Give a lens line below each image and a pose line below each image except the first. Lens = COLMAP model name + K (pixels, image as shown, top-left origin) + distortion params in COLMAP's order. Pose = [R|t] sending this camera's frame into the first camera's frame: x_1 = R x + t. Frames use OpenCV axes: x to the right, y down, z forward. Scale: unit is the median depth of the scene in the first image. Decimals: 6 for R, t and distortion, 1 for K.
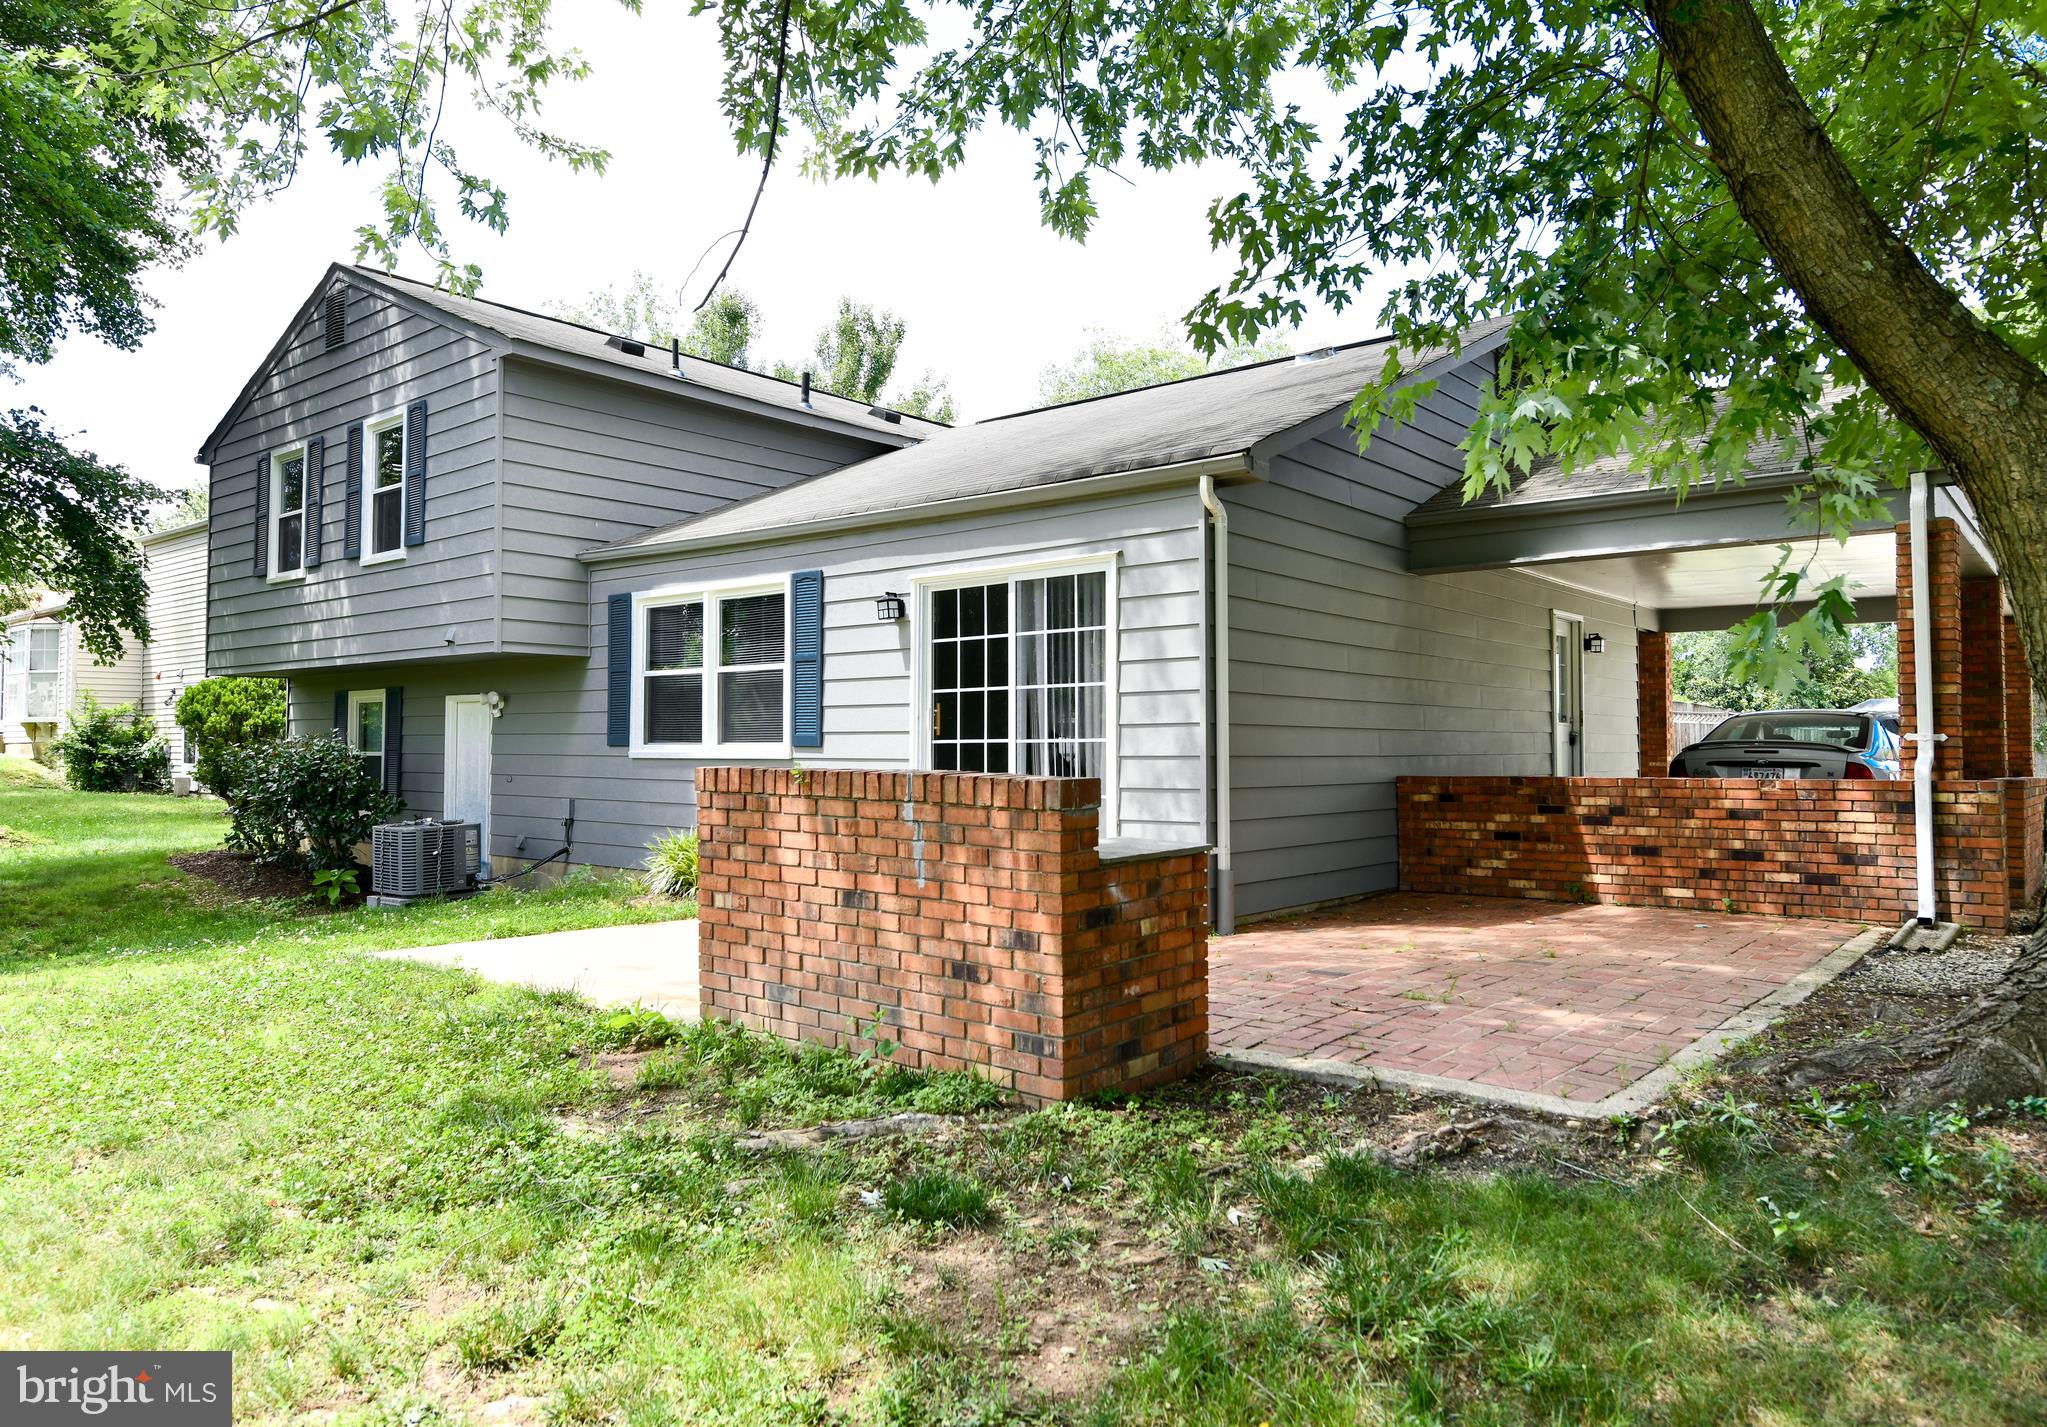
lens RADIAL K [[1327.8, 0, 1025.8], [0, 1327.8, 695.3], [0, 0, 1]] dist [0.001971, 0.000692]
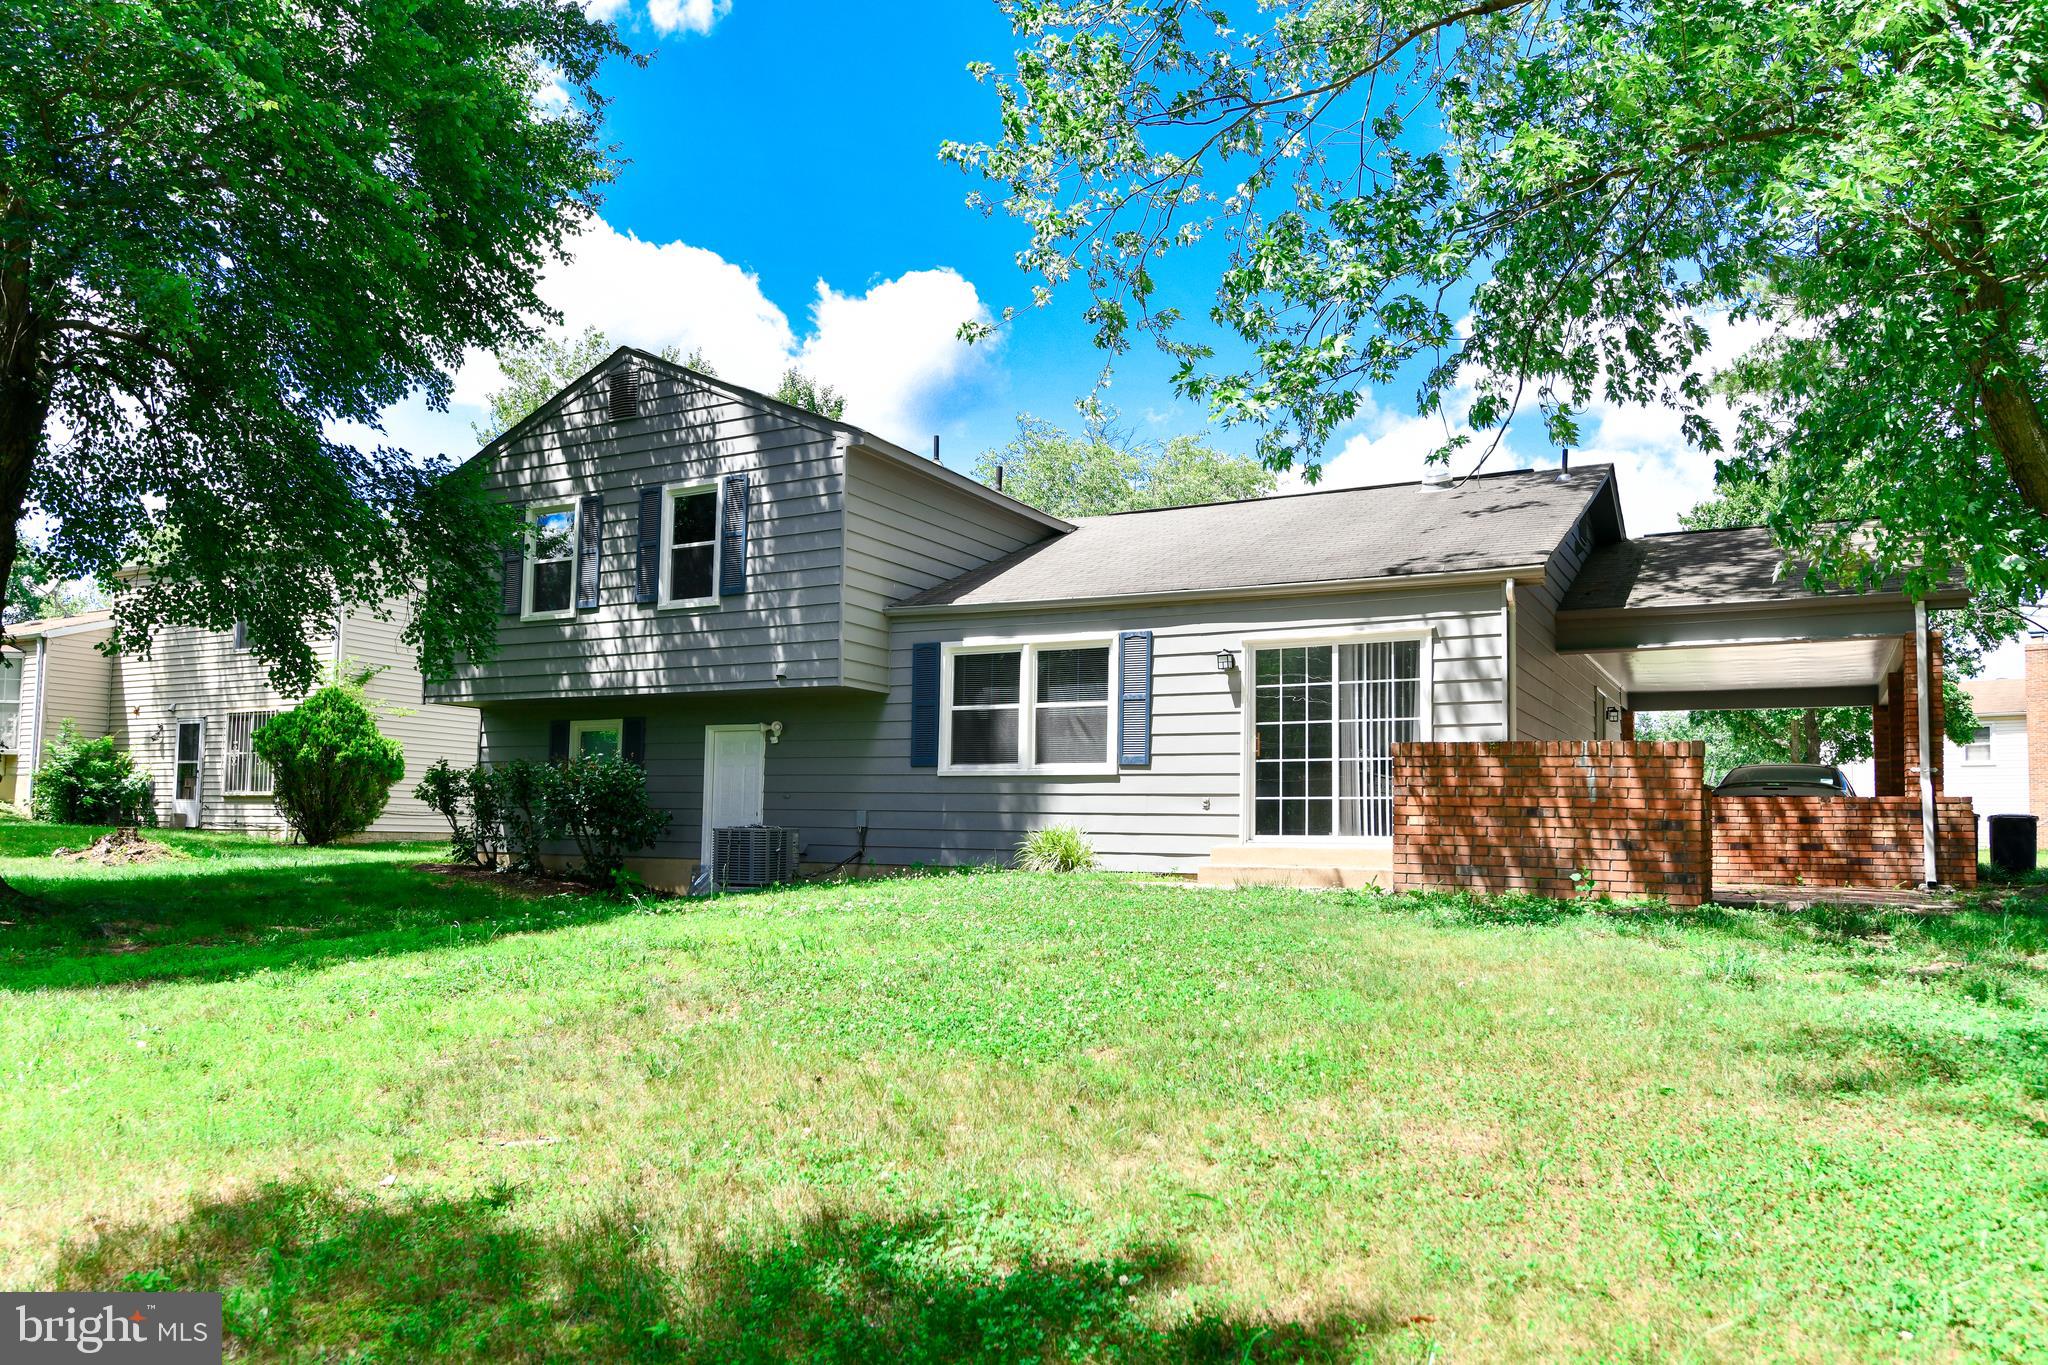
lens RADIAL K [[1399.5, 0, 1023.2], [0, 1399.5, 728.2], [0, 0, 1]] dist [-0.008571, -0.001449]
pose [[0.981655, 0.033263, 0.187744, -0.475518], [-0.025922, 0.998805, -0.041425, 0.055345], [-0.188898, 0.035799, 0.981344, -0.291479]]
